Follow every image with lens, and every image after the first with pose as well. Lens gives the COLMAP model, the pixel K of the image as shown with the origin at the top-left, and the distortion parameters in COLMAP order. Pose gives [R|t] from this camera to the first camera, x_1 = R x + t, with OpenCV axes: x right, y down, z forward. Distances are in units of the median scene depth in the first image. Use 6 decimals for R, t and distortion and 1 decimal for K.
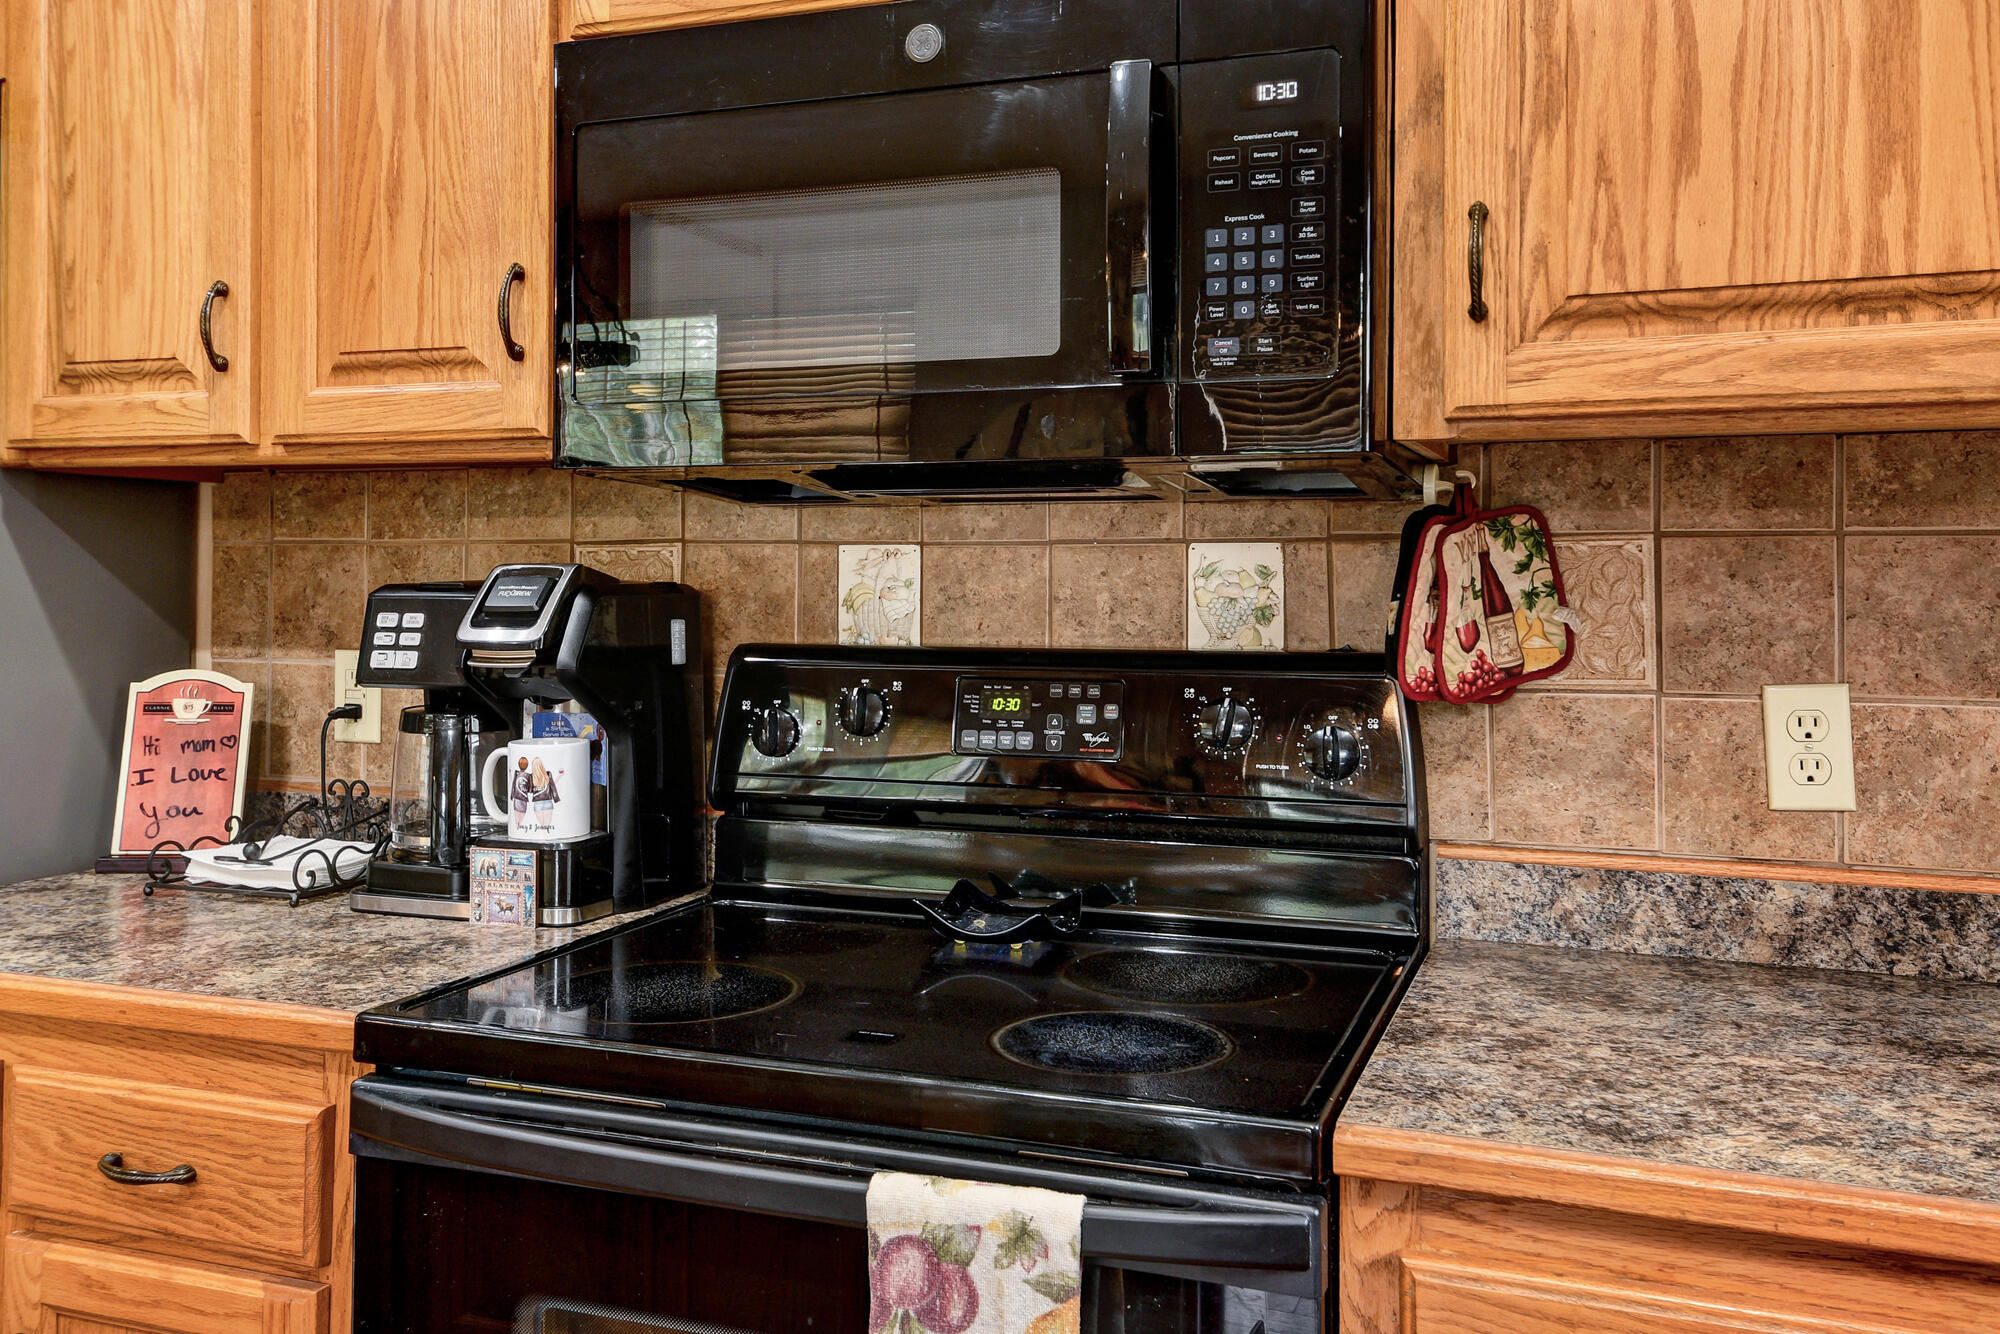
lens RADIAL K [[1699.4, 0, 994.0], [0, 1699.4, 555.4], [0, 0, 1]] dist [0.039798, -0.001512]
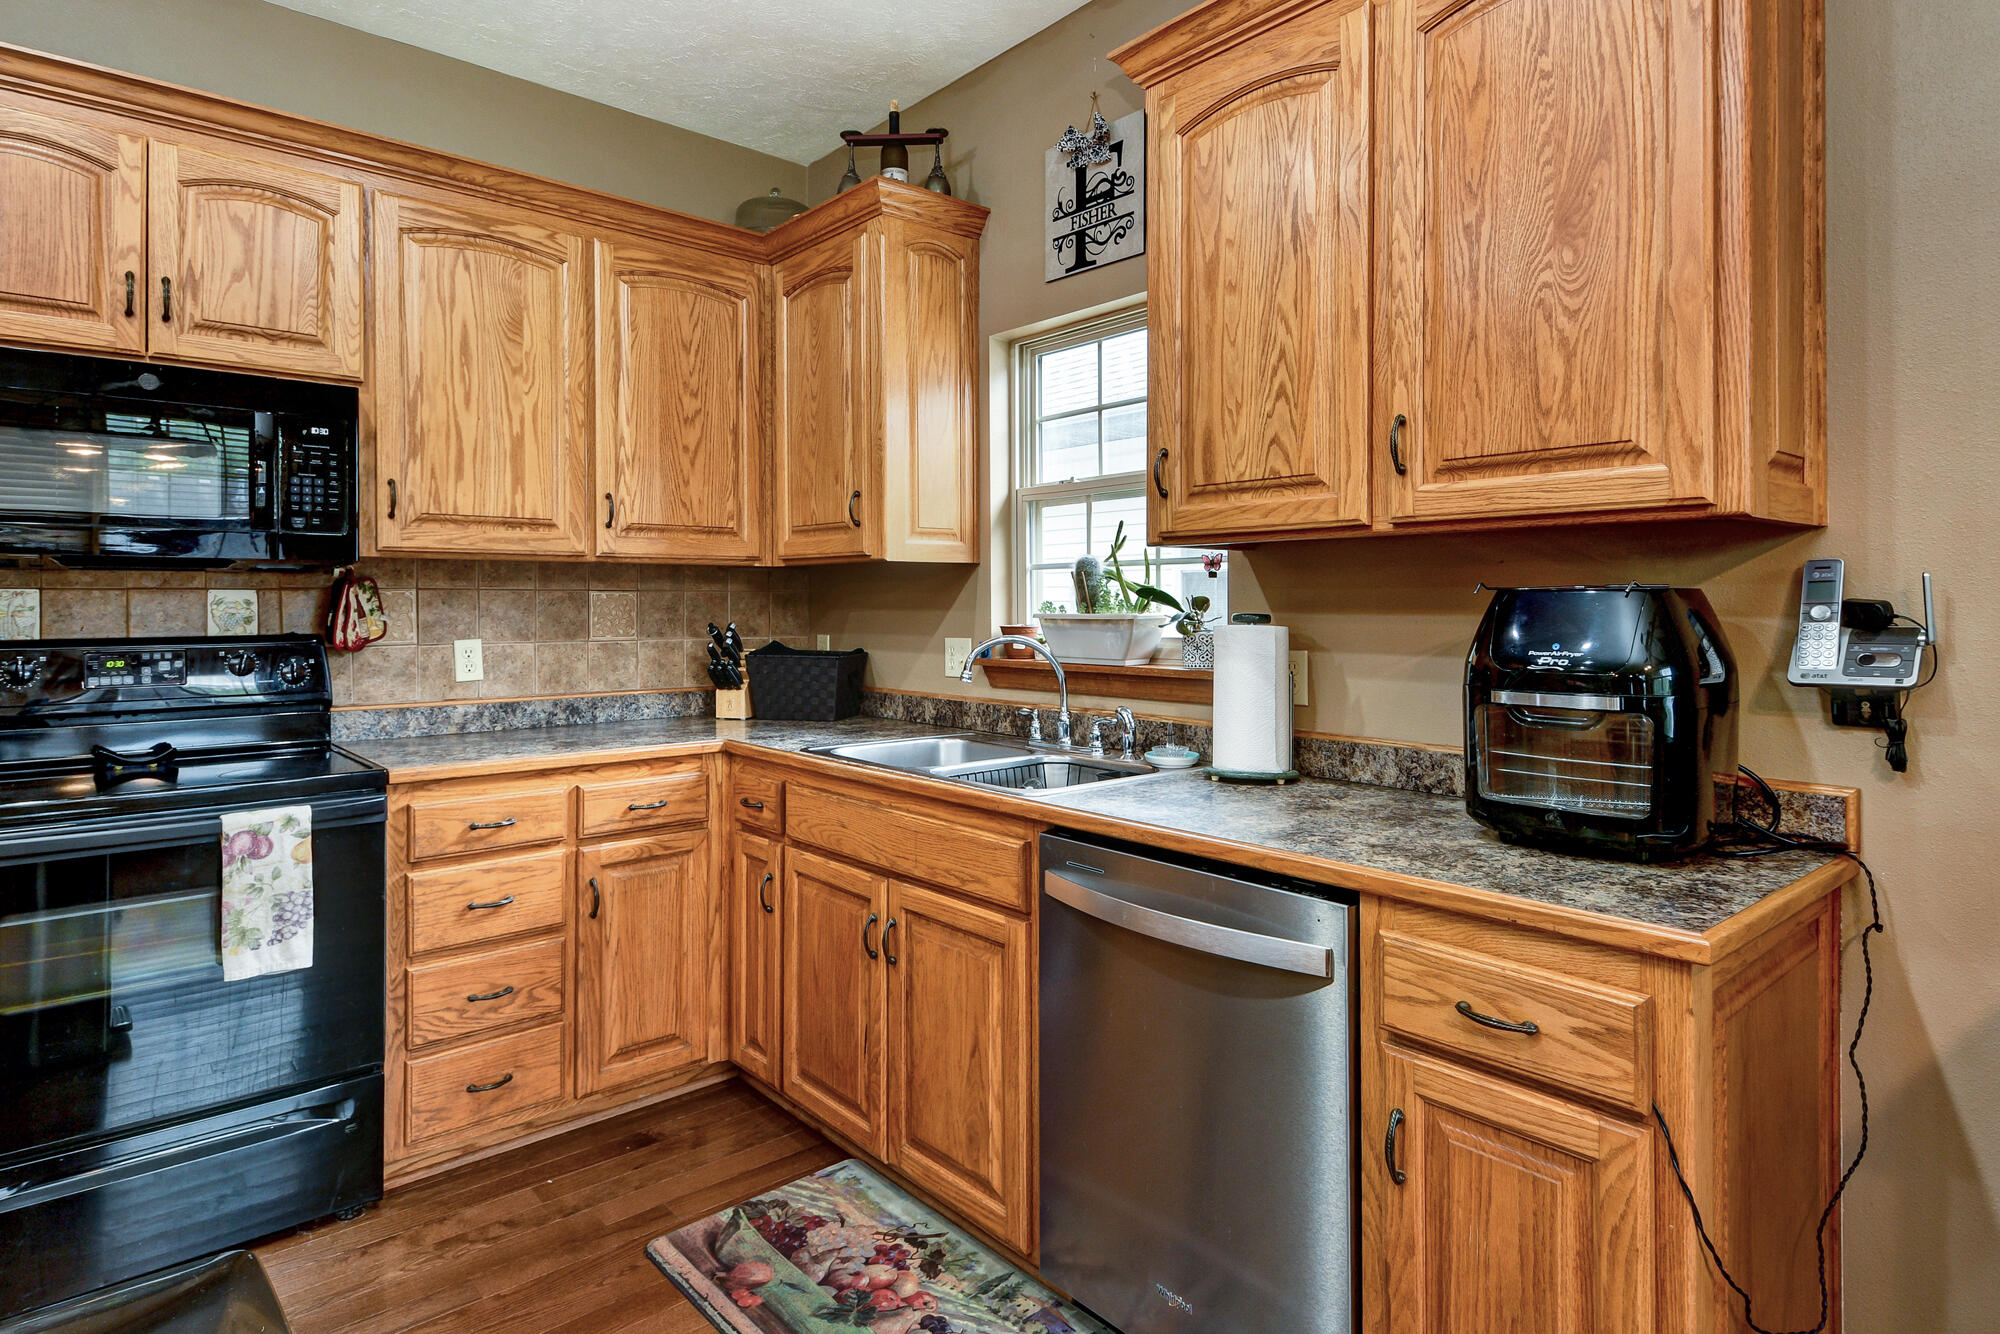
lens RADIAL K [[1091.4, 0, 988.4], [0, 1091.4, 600.8], [0, 0, 1]] dist [0.023963, -0.010434]
pose [[0.478892, -0.001158, 0.877873, -0.764813], [-0.008332, 0.999948, 0.005865, -0.011239], [-0.877834, -0.010123, 0.478858, -0.710490]]
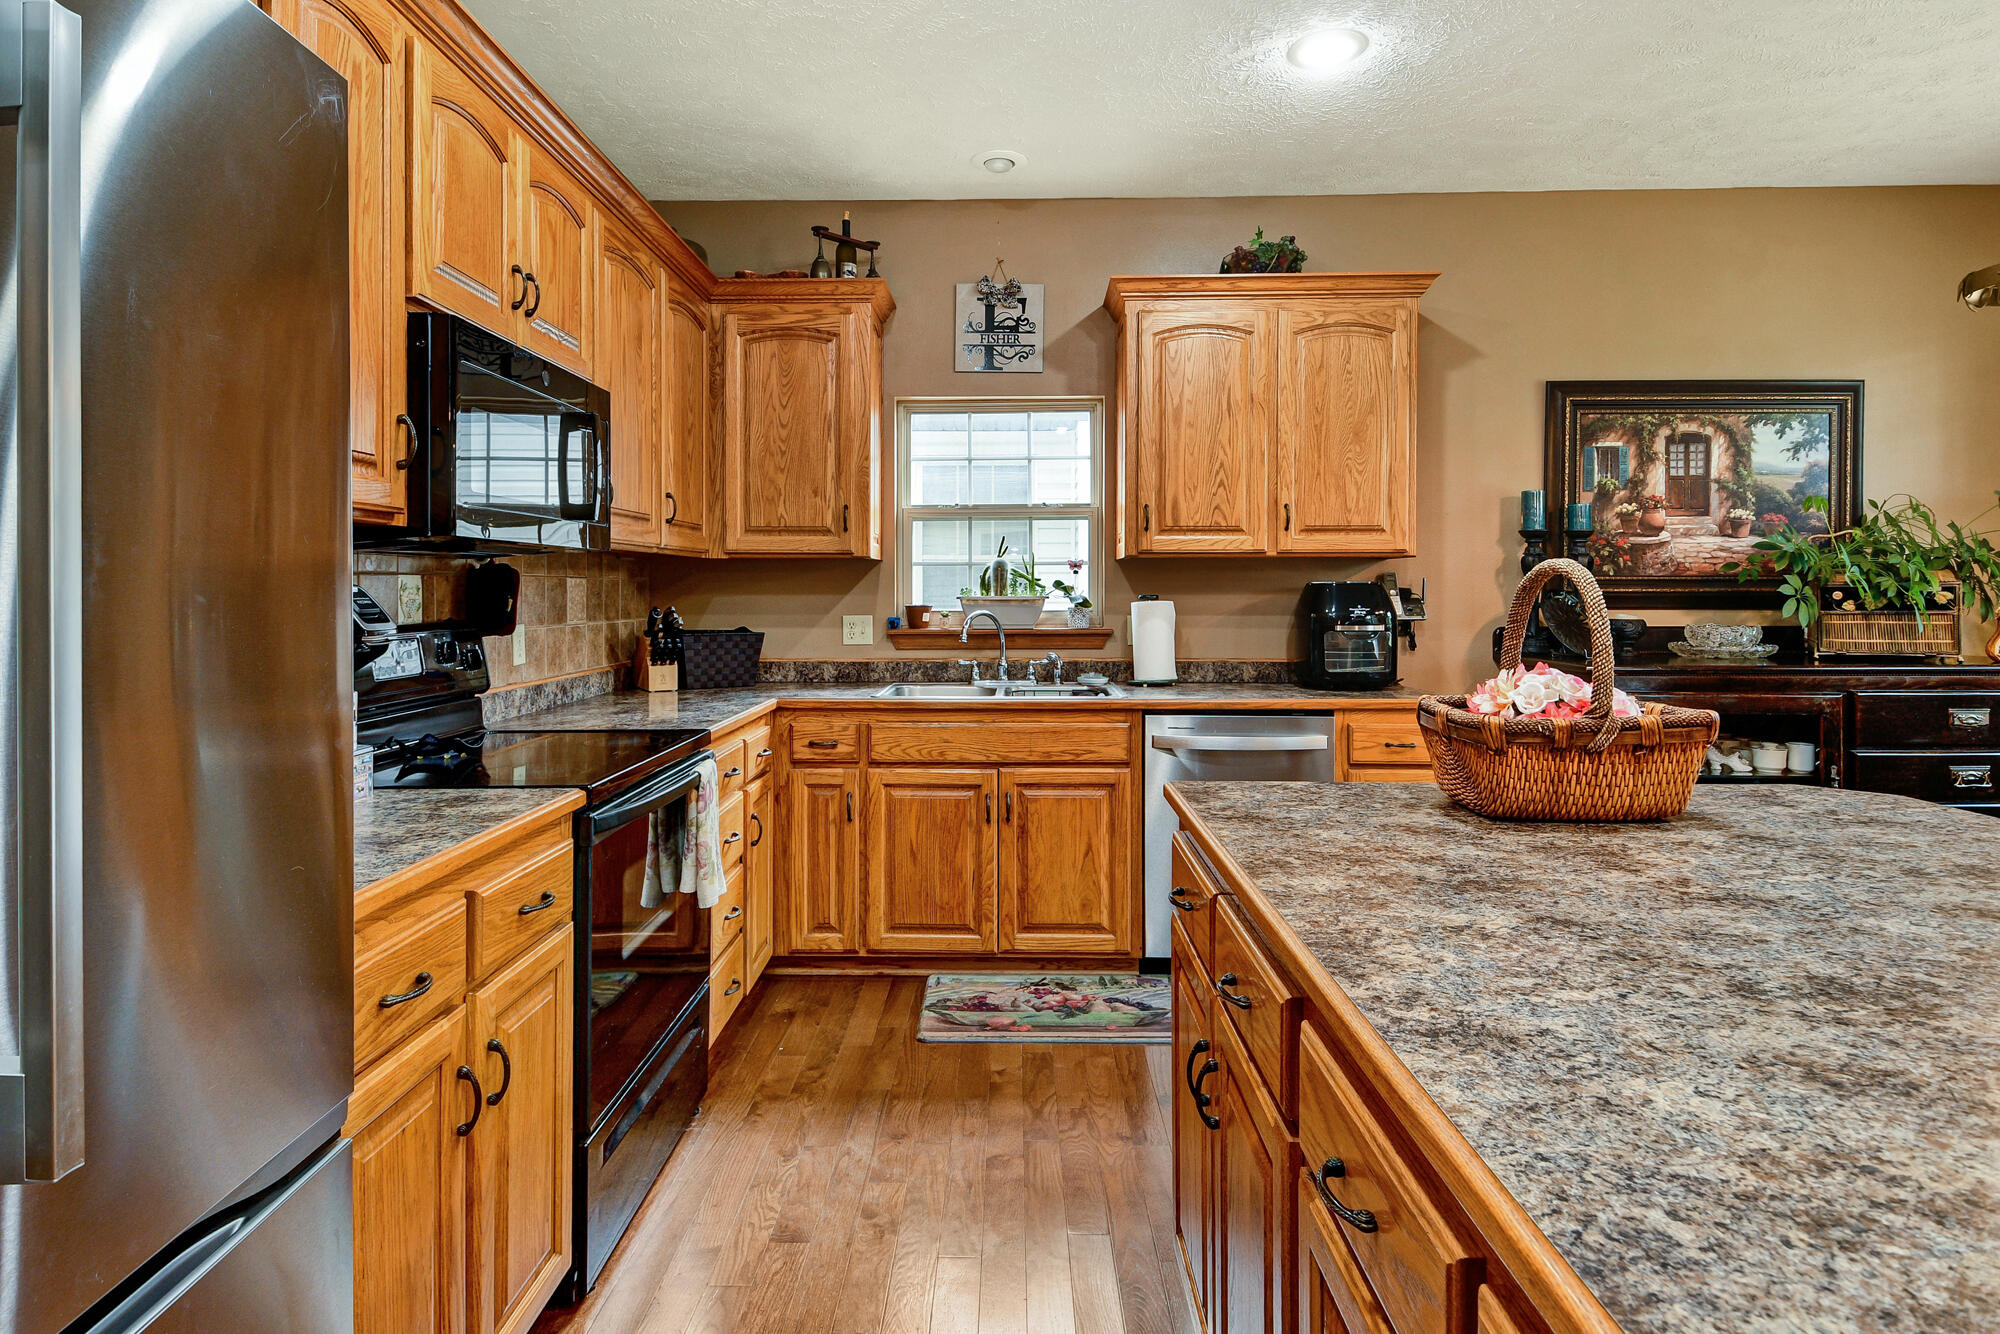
lens RADIAL K [[1050.1, 0, 997.6], [0, 1050.1, 590.7], [0, 0, 1]] dist [0.036981, -0.021437]
pose [[-0.335640, -0.003440, 0.941984, -1.574317], [-0.010965, 0.999940, -0.000255, 0.005634], [-0.941927, -0.010414, -0.335657, 0.816216]]
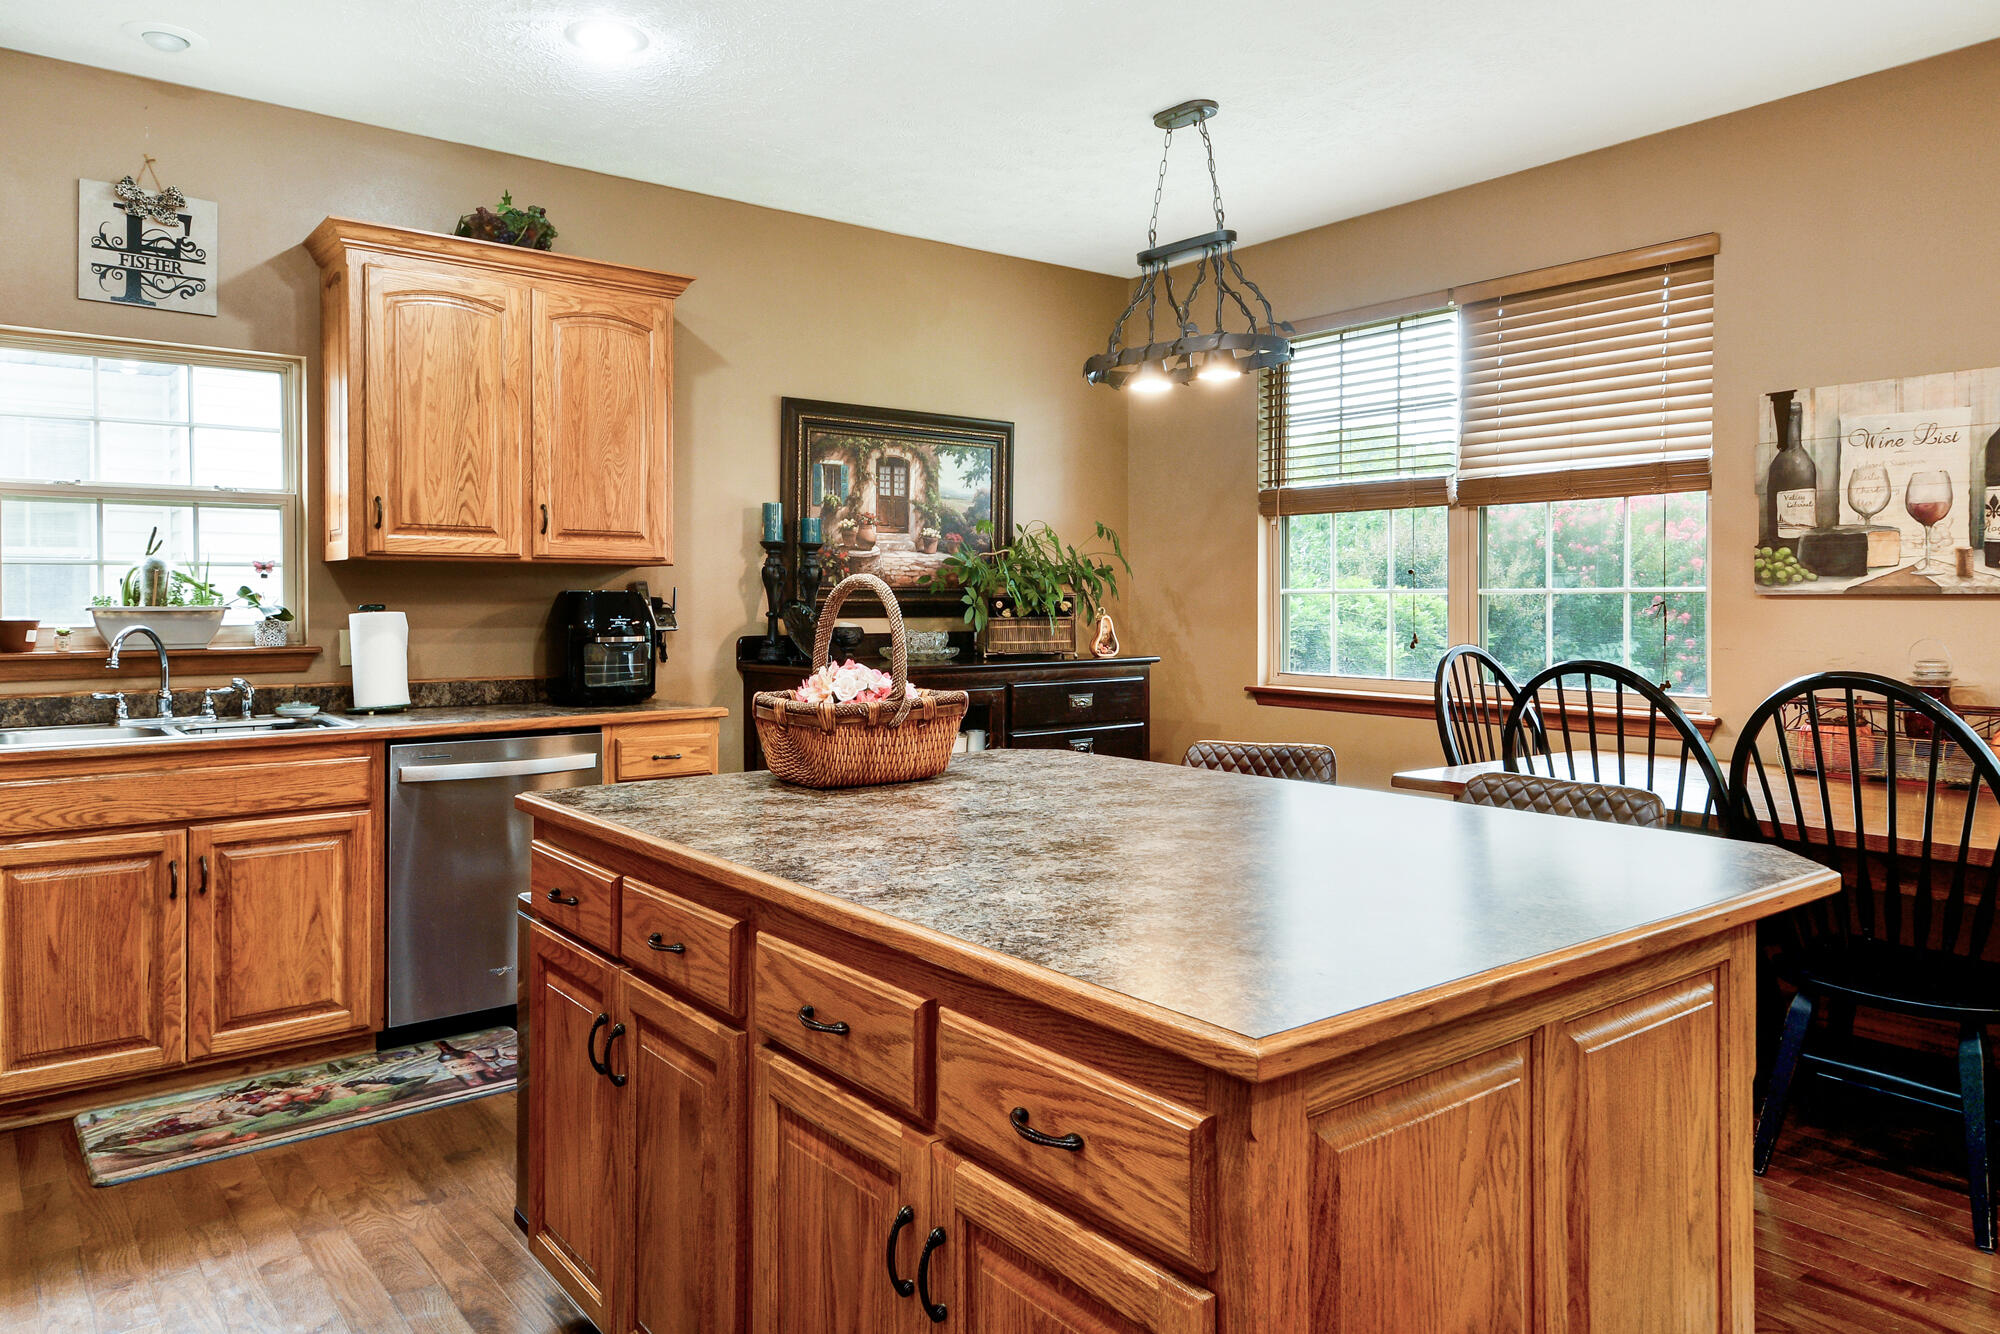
lens RADIAL K [[1324.2, 0, 979.5], [0, 1324.2, 611.1], [0, 0, 1]] dist [0.037225, -0.011155]
pose [[-0.855186, -0.008298, 0.518254, -1.732022], [-0.009652, 0.999953, 0.000083, 0.011873], [-0.518231, -0.004932, -0.855227, 1.261412]]
